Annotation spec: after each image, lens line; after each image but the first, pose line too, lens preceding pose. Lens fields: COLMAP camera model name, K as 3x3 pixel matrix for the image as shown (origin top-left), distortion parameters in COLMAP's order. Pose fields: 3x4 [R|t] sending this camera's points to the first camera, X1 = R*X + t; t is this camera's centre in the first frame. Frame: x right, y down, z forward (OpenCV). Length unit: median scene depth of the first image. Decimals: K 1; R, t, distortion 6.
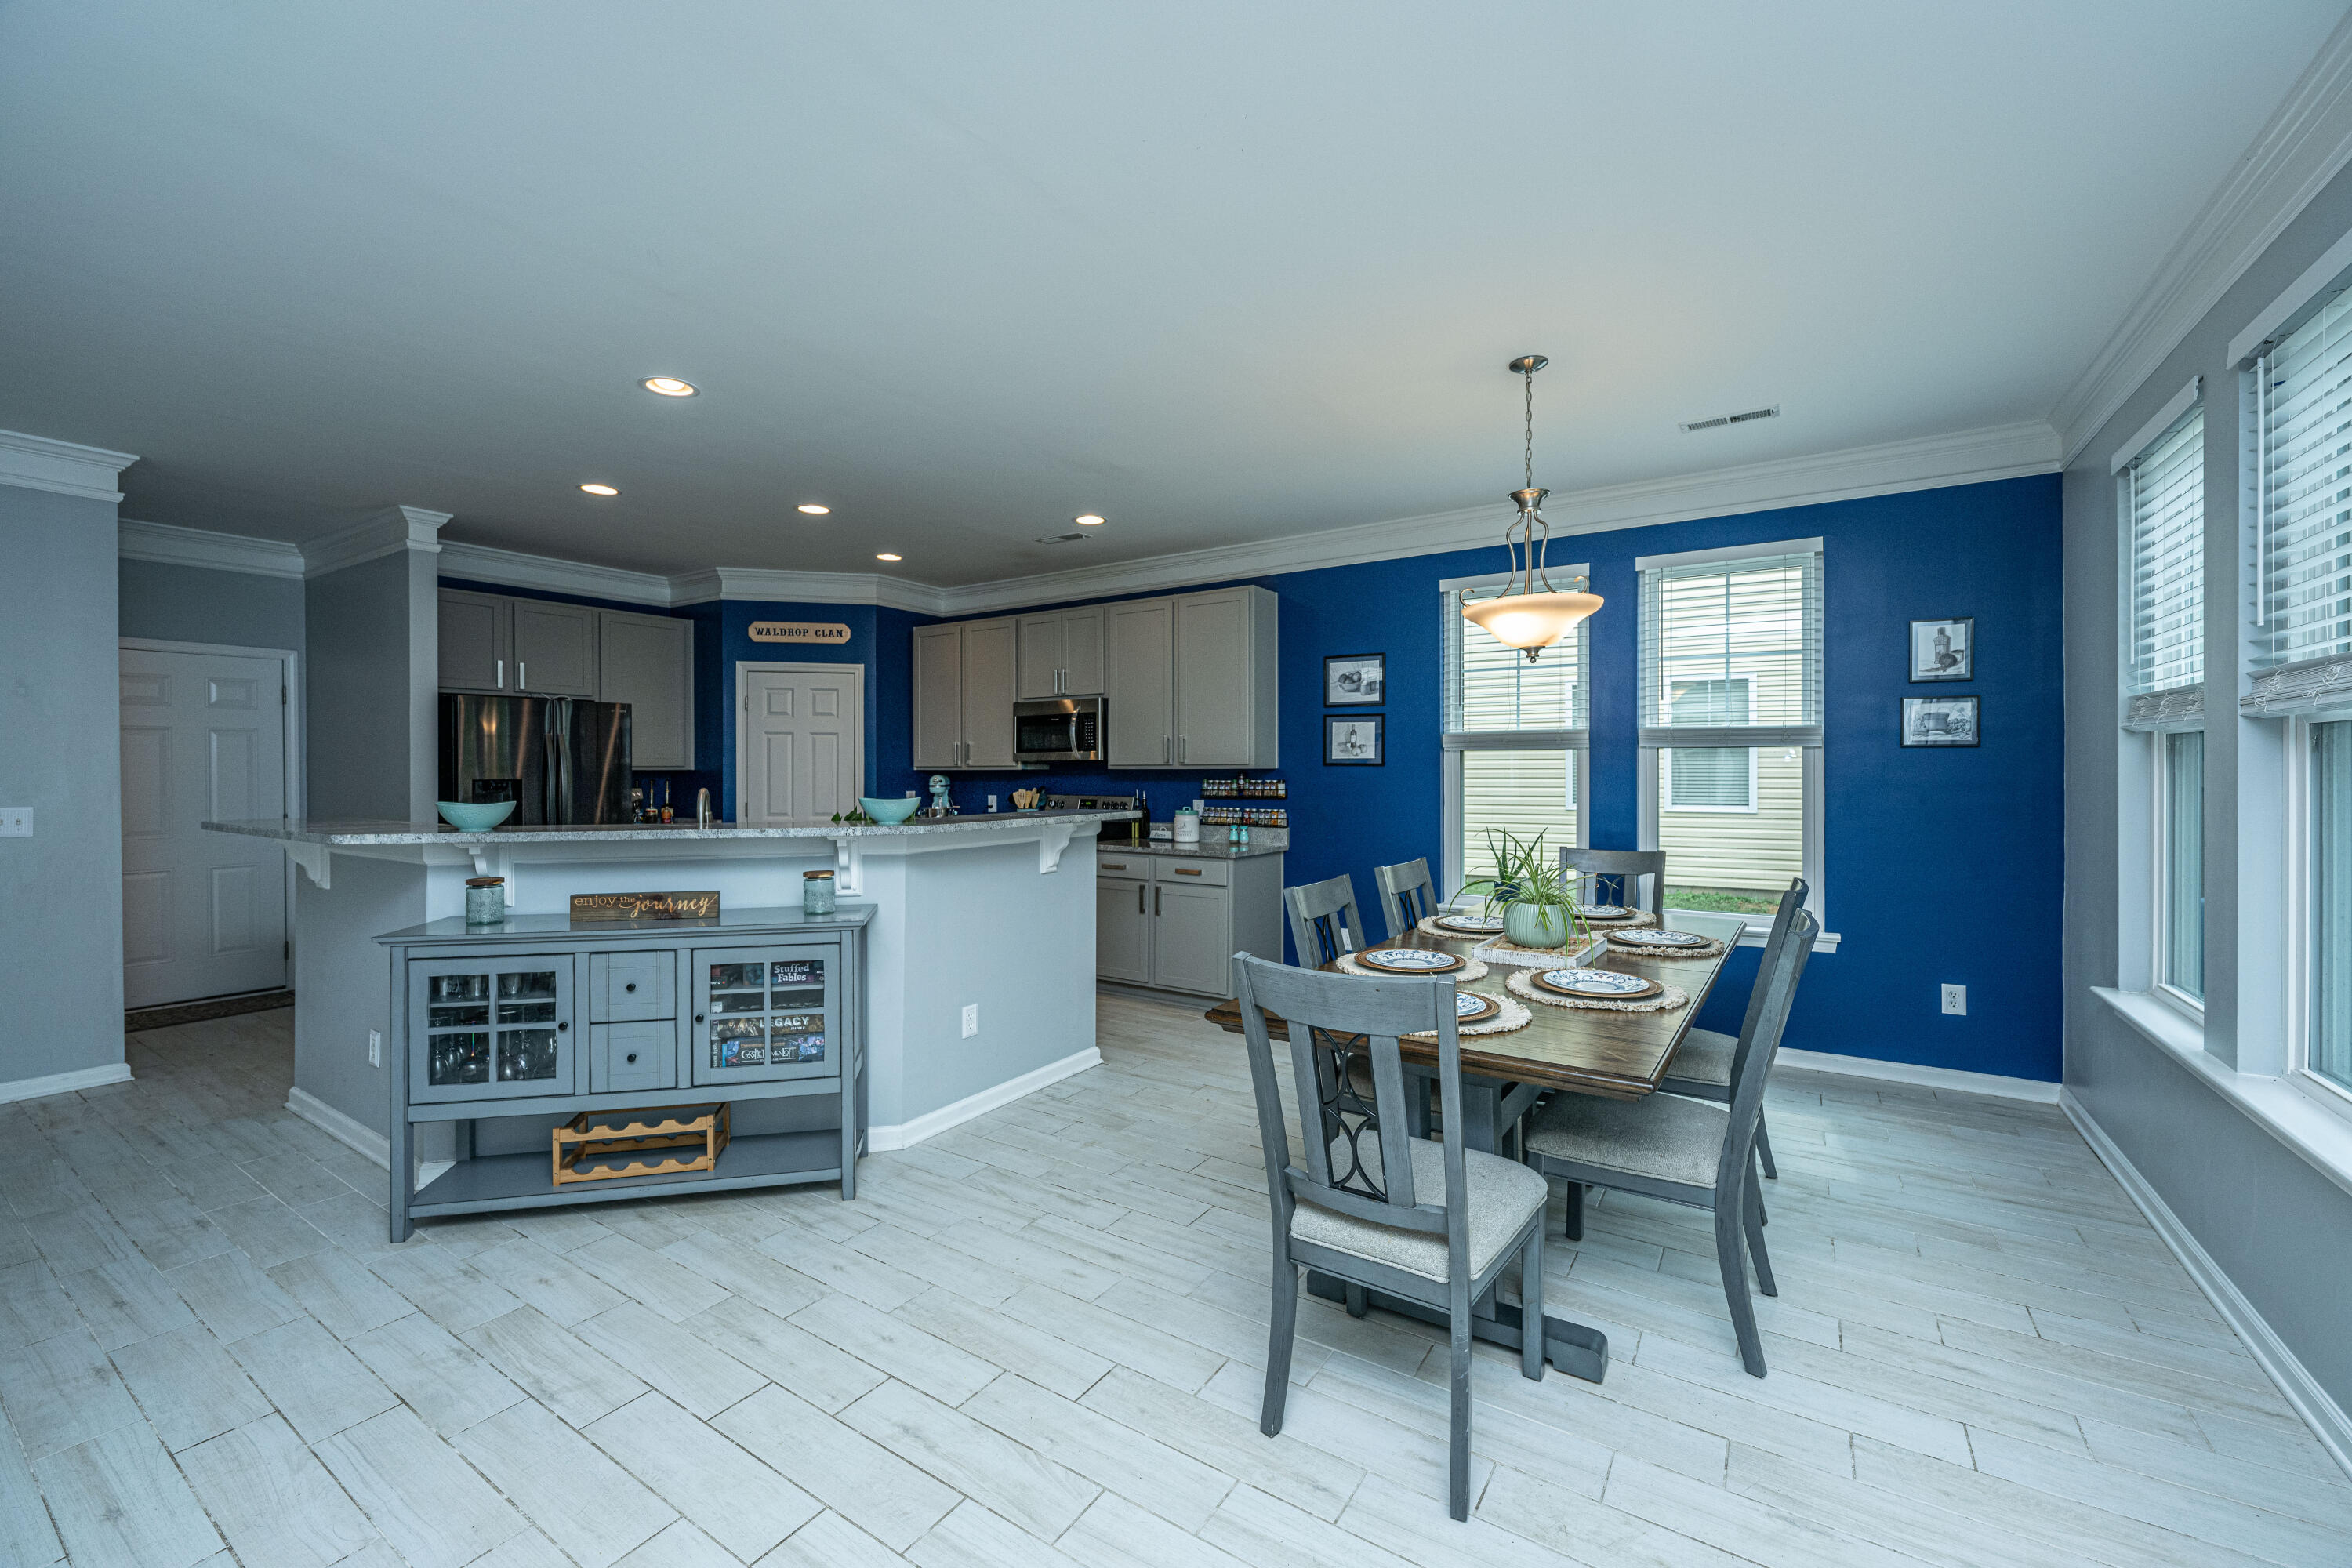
lens RADIAL K [[945.2, 0, 1173.3], [0, 945.2, 770.8], [0, 0, 1]] dist [-0.002638, 0.000363]
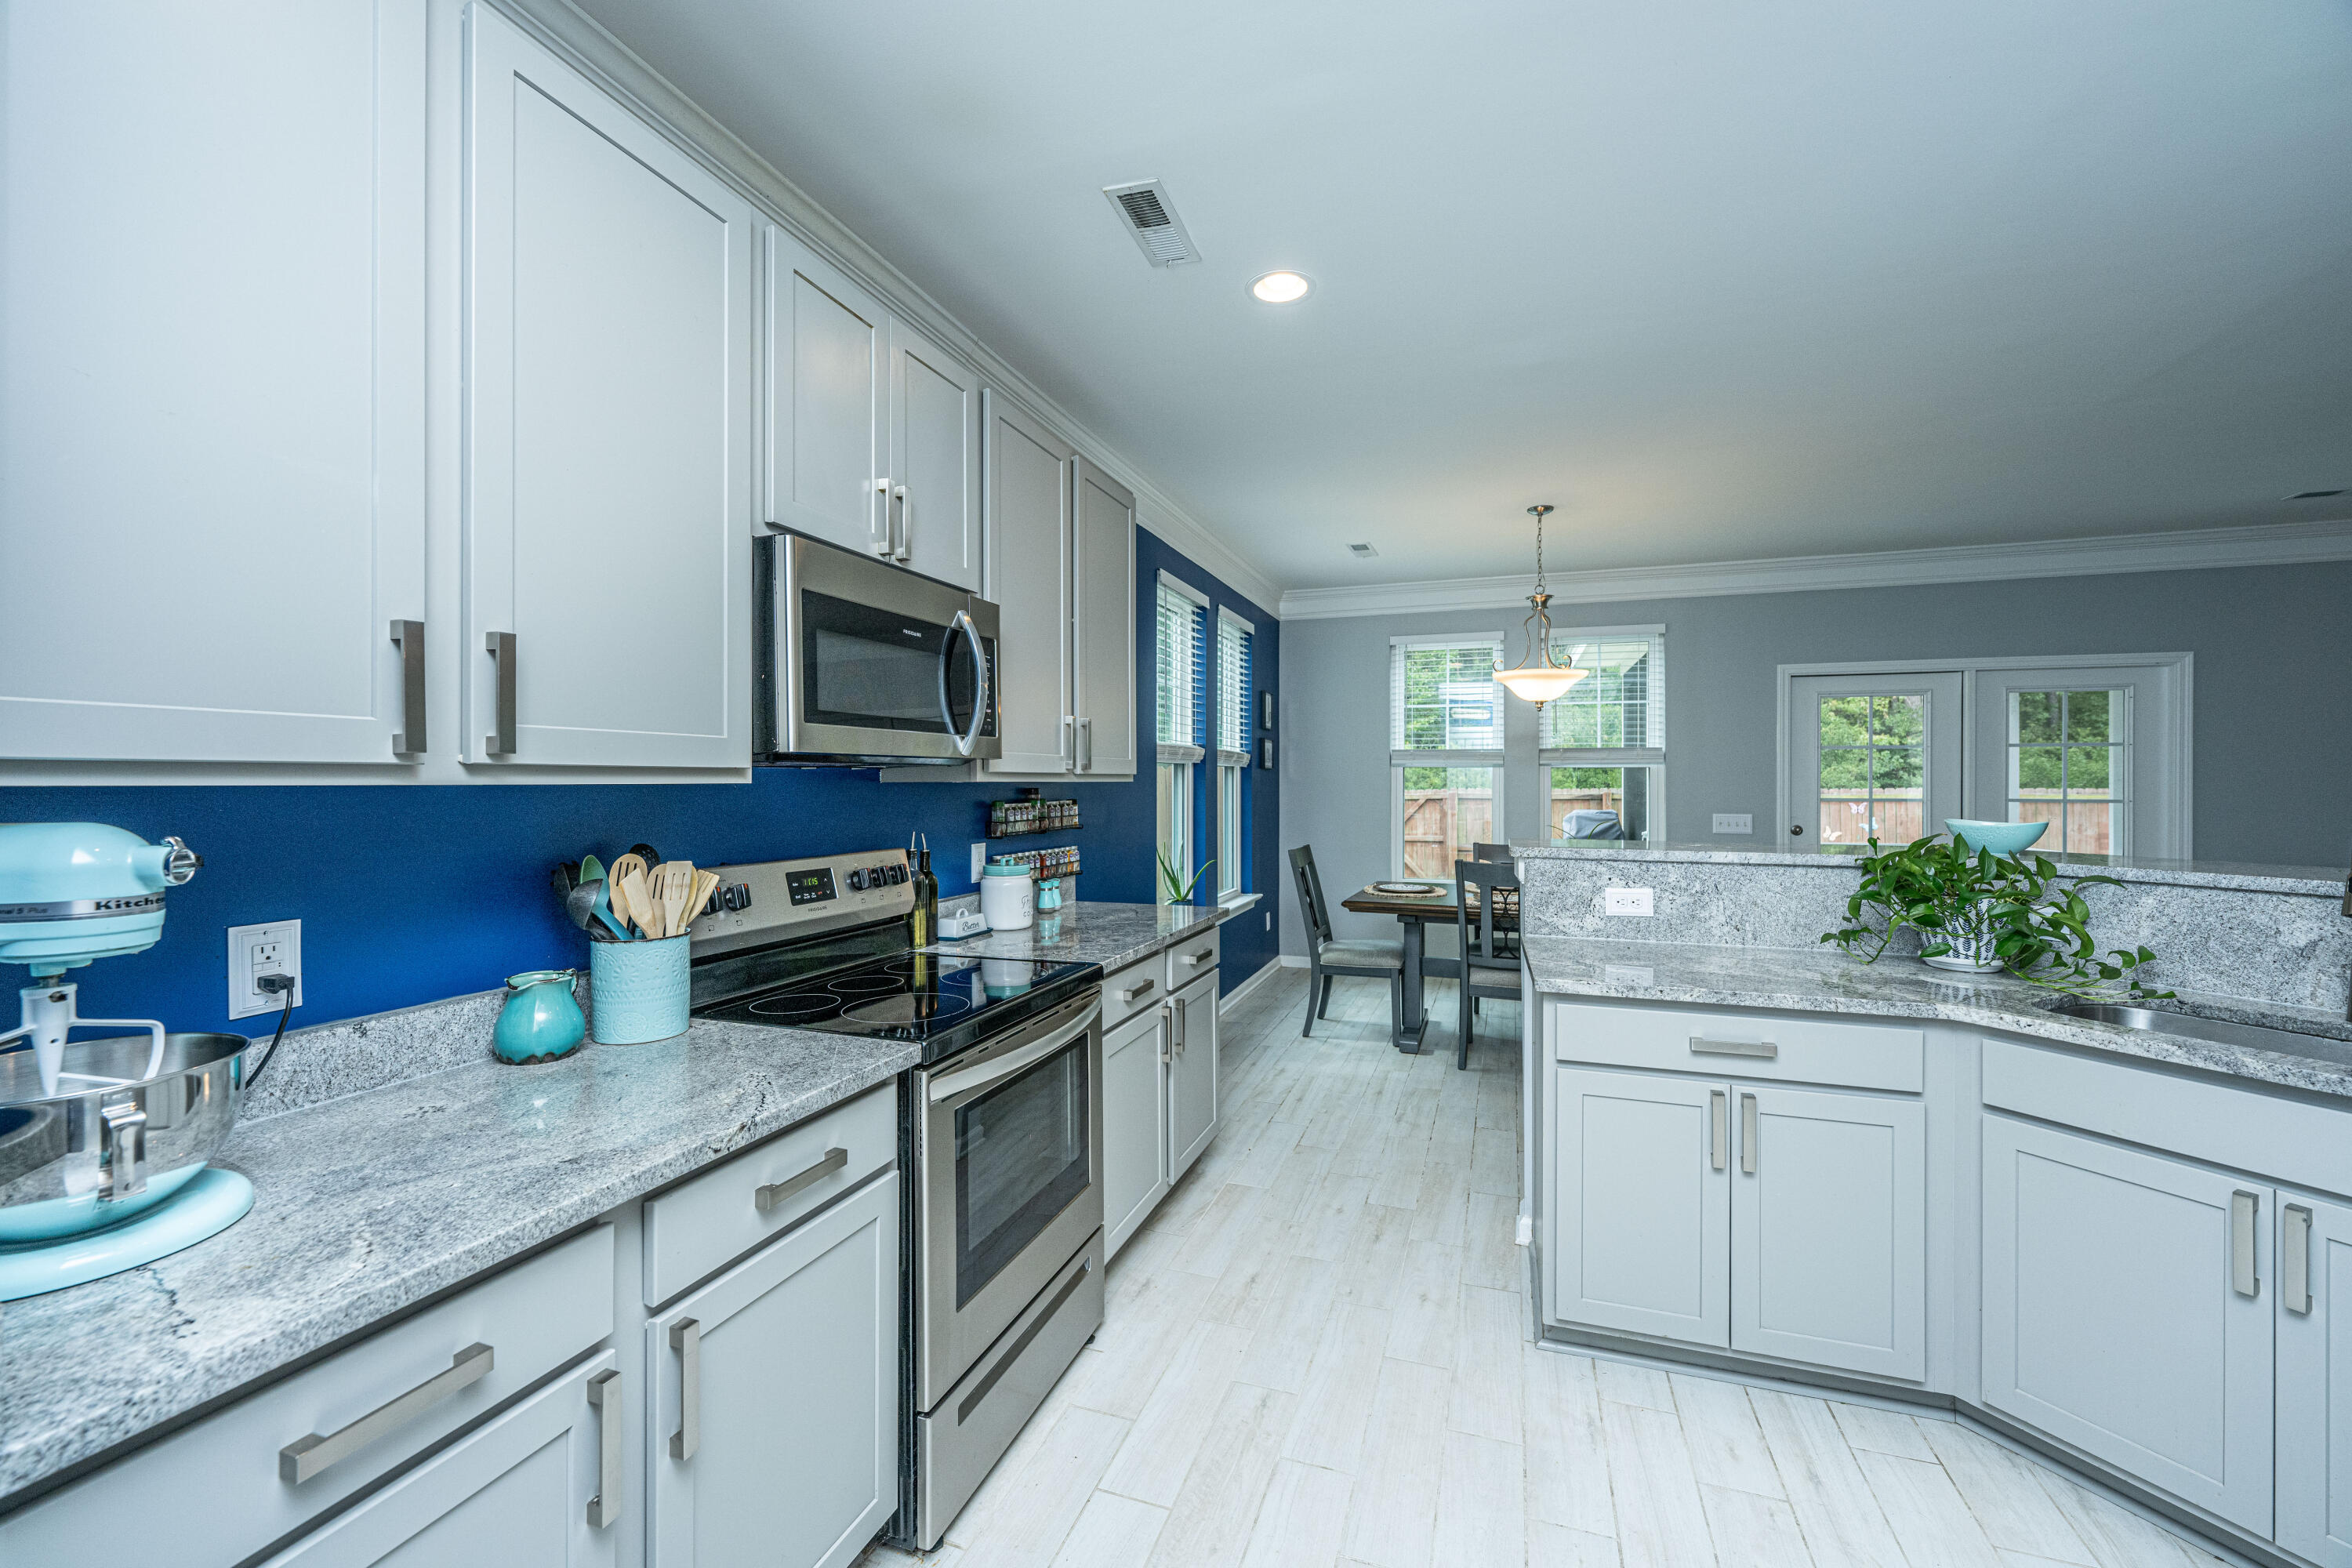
lens RADIAL K [[945.2, 0, 1191.0], [0, 945.2, 786.2], [0, 0, 1]] dist [-0.002638, 0.000363]
pose [[-0.265042, -0.004801, 0.964225, -0.522053], [-0.000350, 0.999988, 0.004883, -0.002328], [-0.964237, 0.000956, -0.265040, 1.105389]]
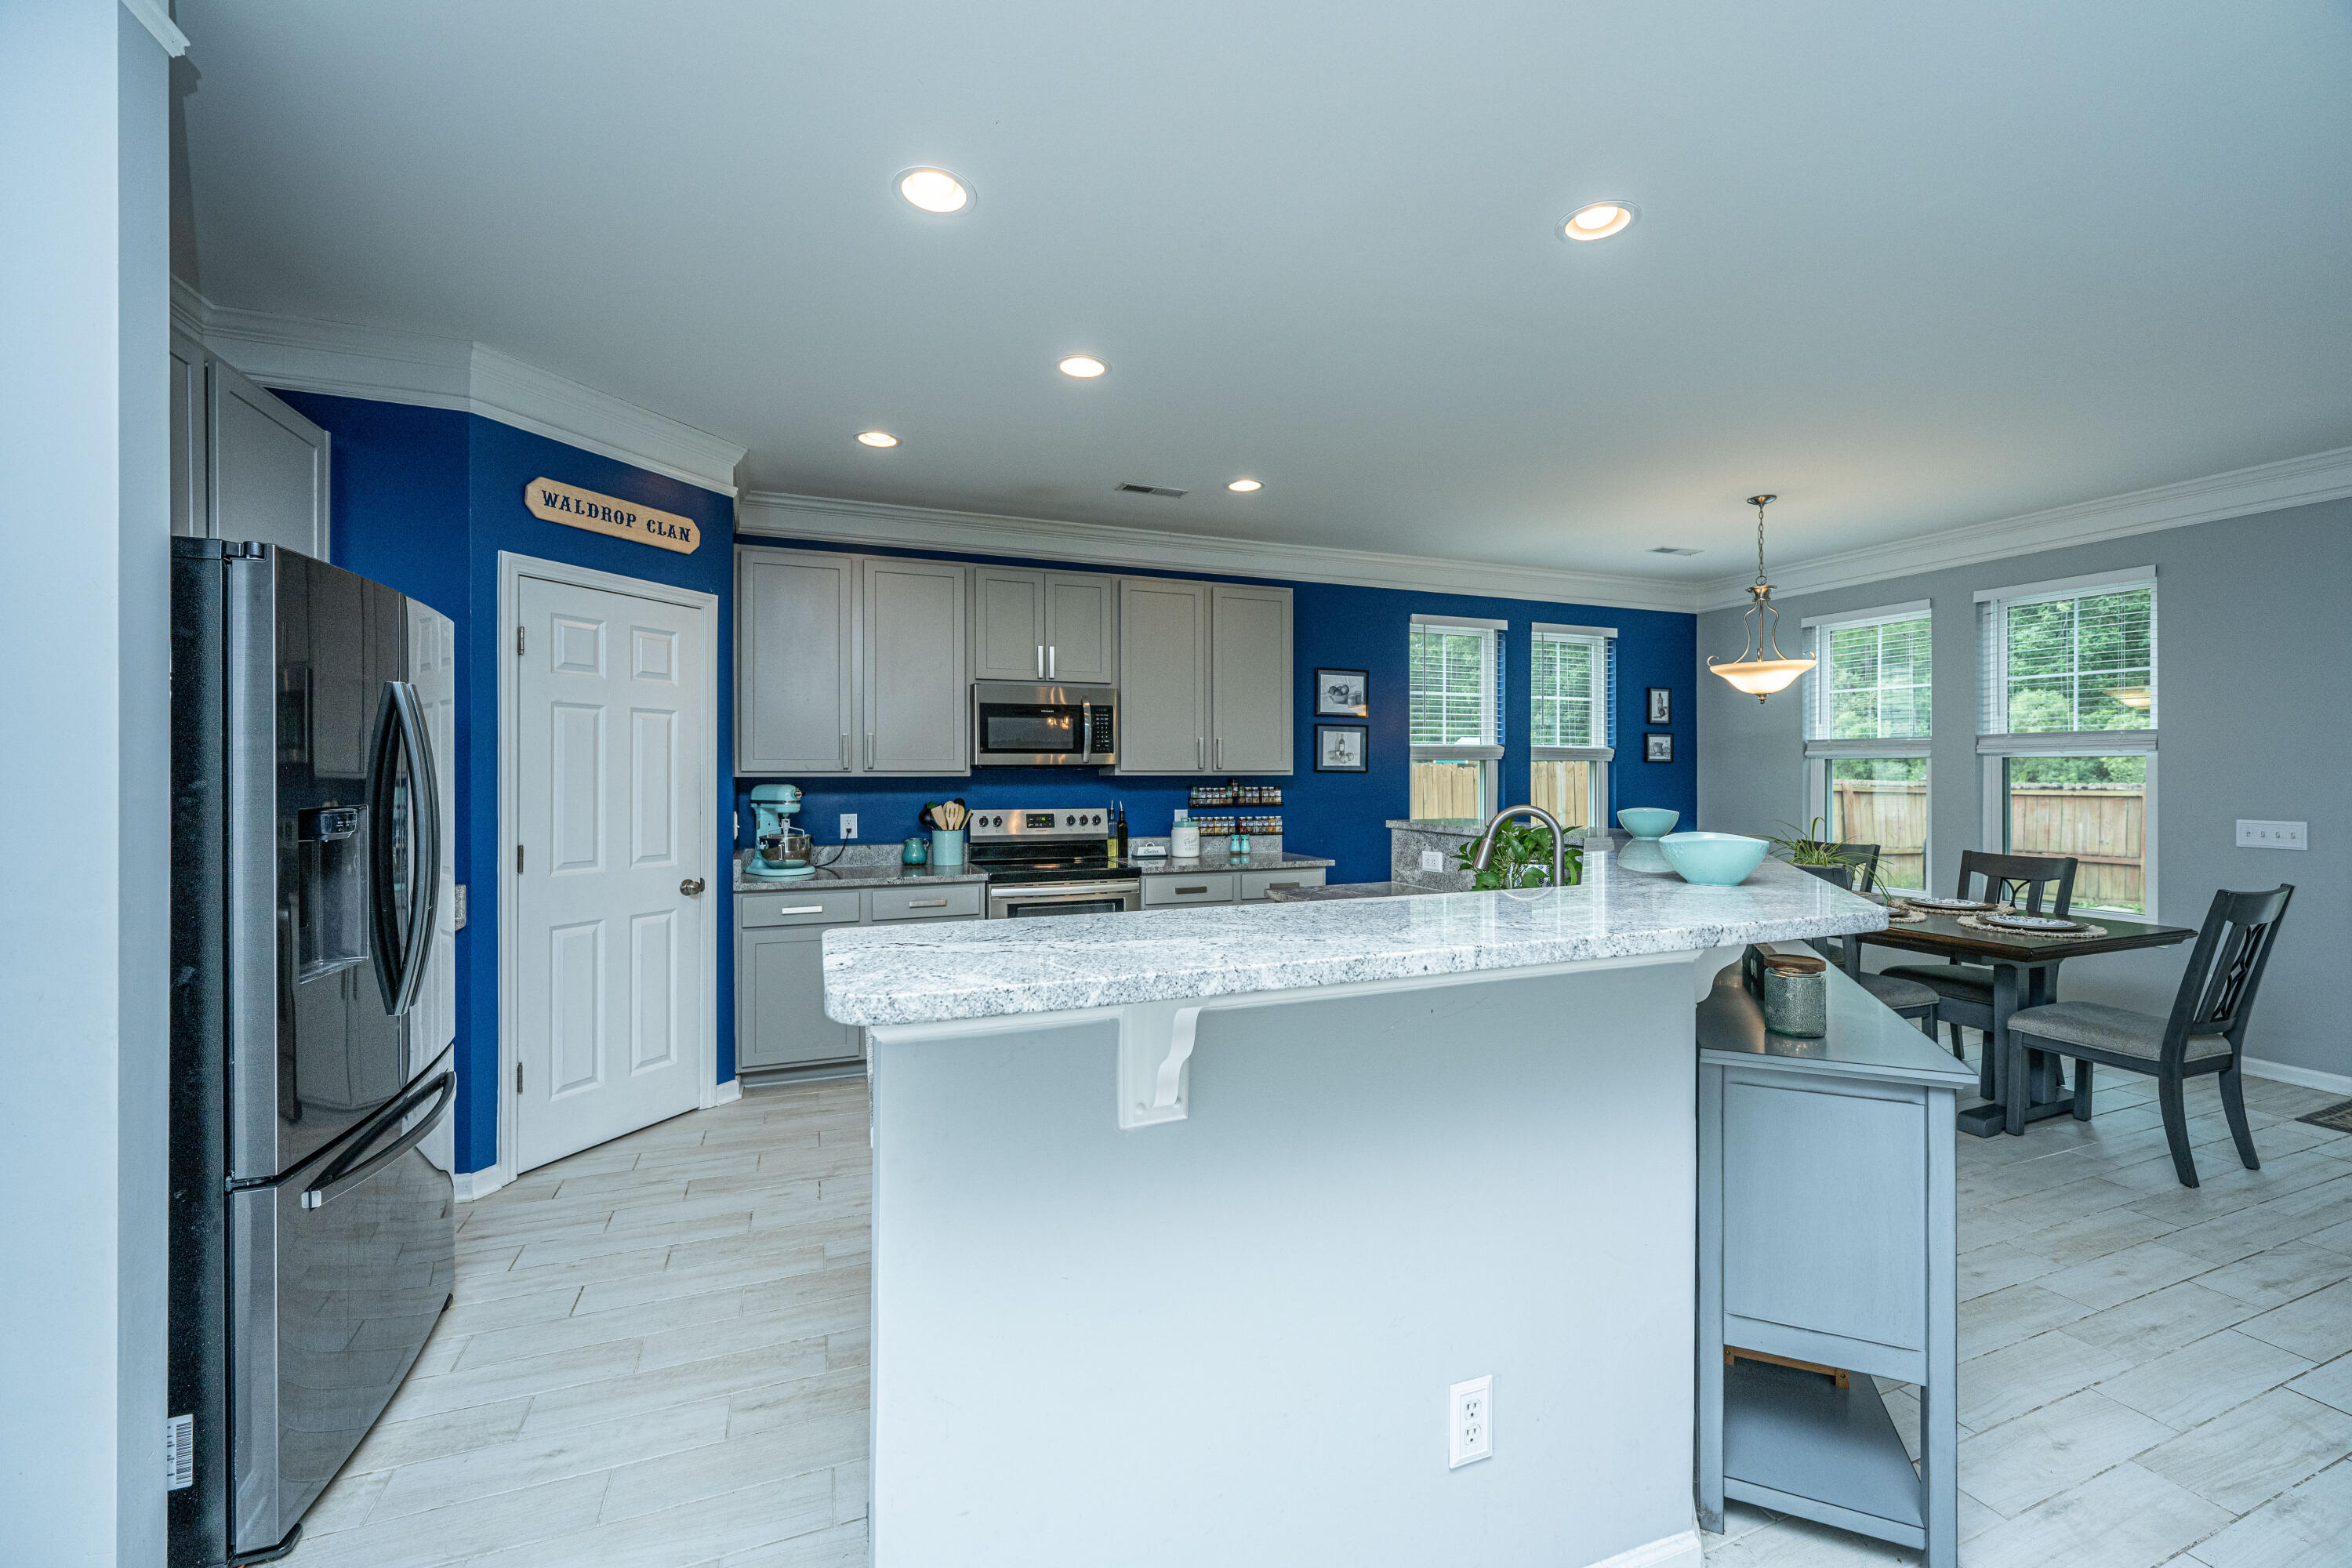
lens RADIAL K [[945.2, 0, 1185.2], [0, 945.2, 772.1], [0, 0, 1]] dist [-0.002638, 0.000363]
pose [[0.570840, 0.002015, 0.821059, -0.768063], [0.000584, 0.999996, -0.002861, -0.002628], [-0.821061, 0.002113, 0.570836, 0.517914]]
